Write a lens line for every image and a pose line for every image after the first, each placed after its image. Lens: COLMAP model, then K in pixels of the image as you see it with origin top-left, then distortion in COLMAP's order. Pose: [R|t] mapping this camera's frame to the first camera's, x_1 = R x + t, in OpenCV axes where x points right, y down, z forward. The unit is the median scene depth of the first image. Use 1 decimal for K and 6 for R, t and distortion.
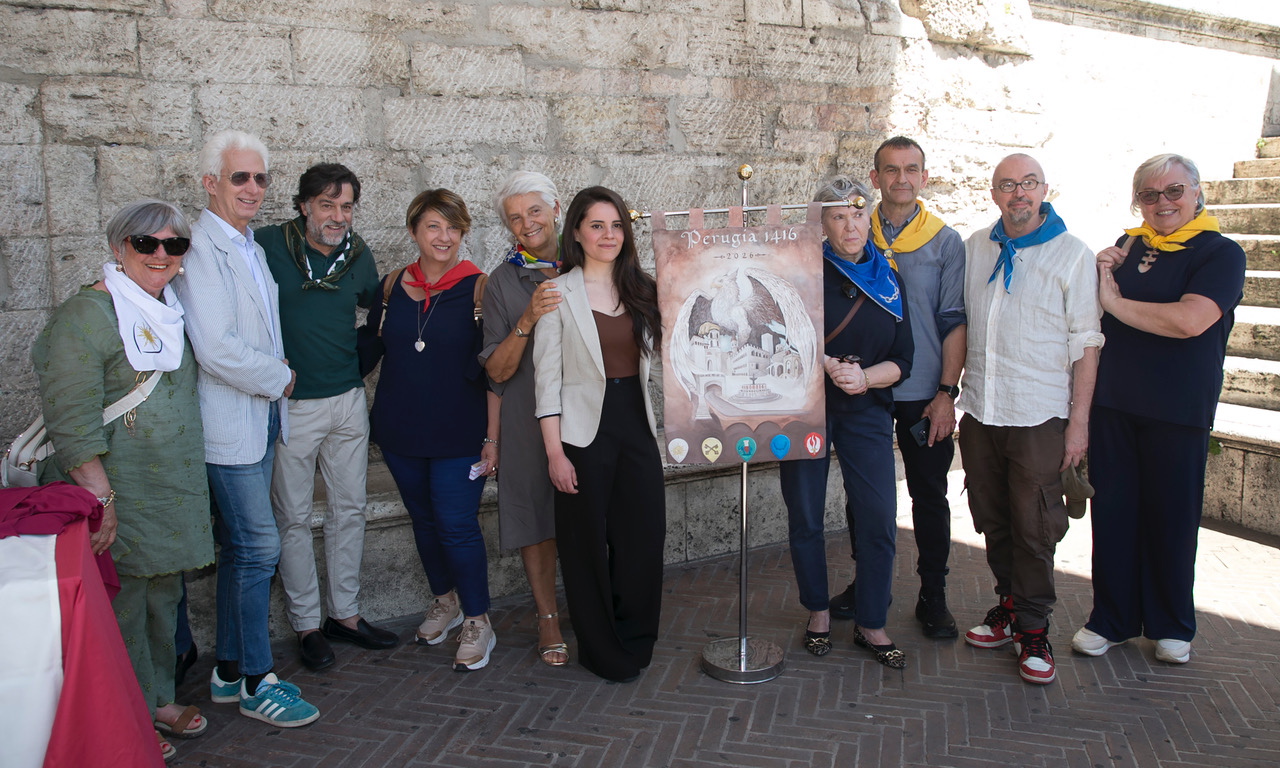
lens RADIAL K [[1007.8, 0, 638.9], [0, 1007.8, 326.8], [0, 0, 1]] dist [-0.070122, 0.052413]
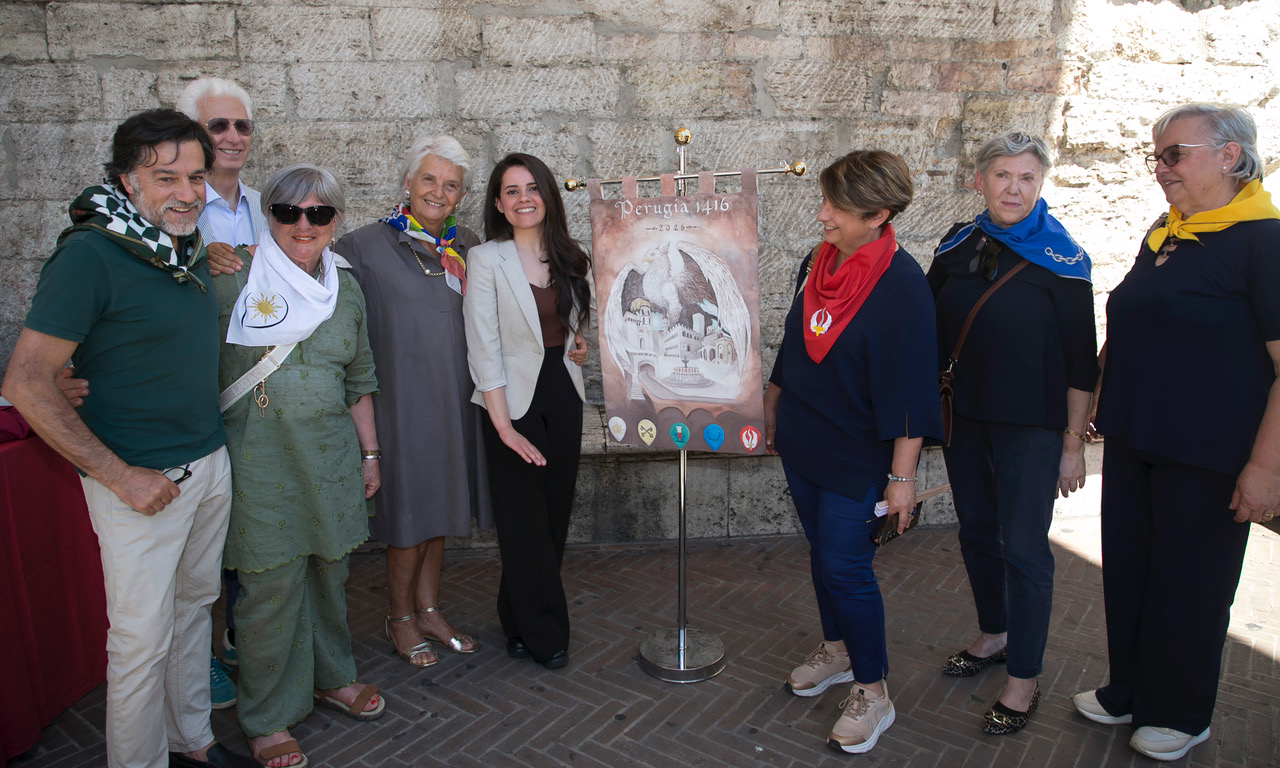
lens RADIAL K [[890.3, 0, 644.0], [0, 890.3, 334.2], [0, 0, 1]] dist [-0.067565, 0.044056]
pose [[0.929186, 0.069894, -0.362944, 0.288663], [-0.048170, 0.996482, 0.068577, -0.021145], [0.366461, -0.046238, 0.929284, 0.177890]]
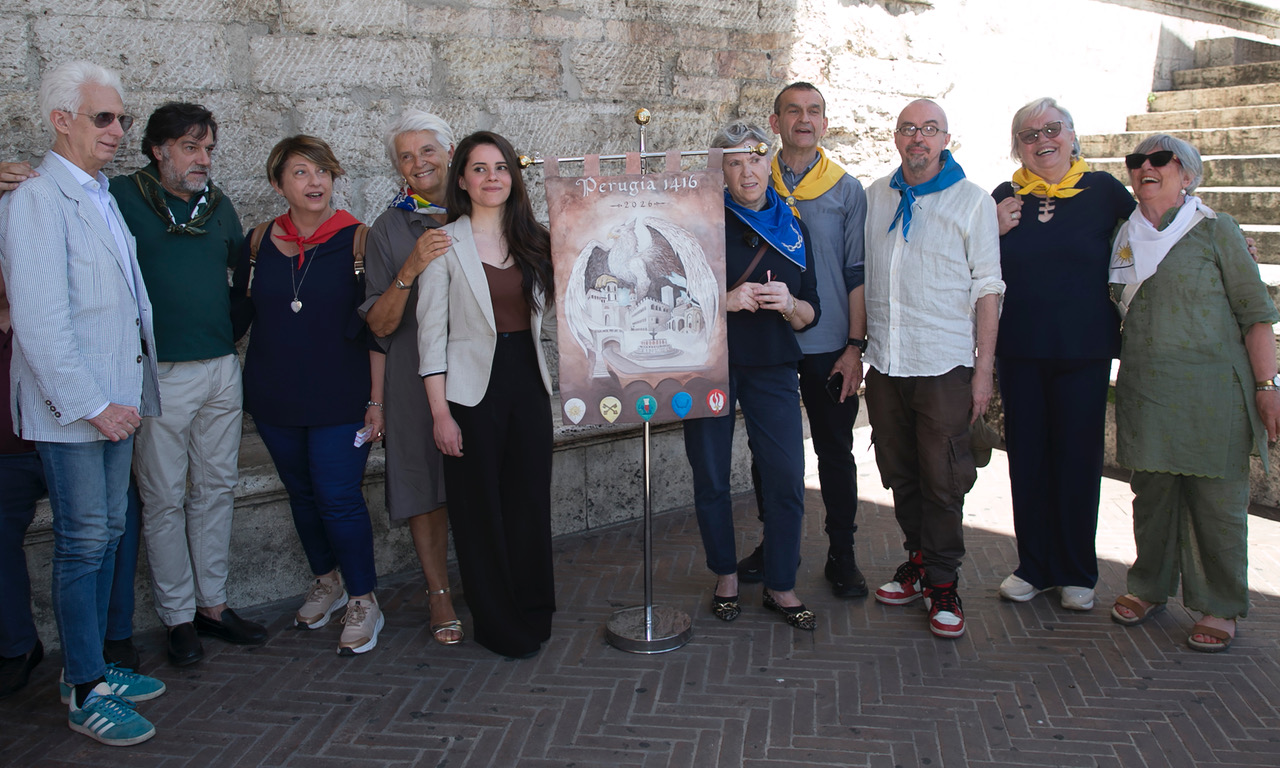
lens RADIAL K [[1042.4, 0, 660.8], [0, 1042.4, 299.9], [0, 0, 1]] dist [-0.065516, 0.045430]
pose [[0.992885, -0.012575, 0.118414, 0.003431], [0.011246, 0.999866, 0.011887, 0.006125], [-0.118548, -0.010470, 0.992893, 0.016953]]
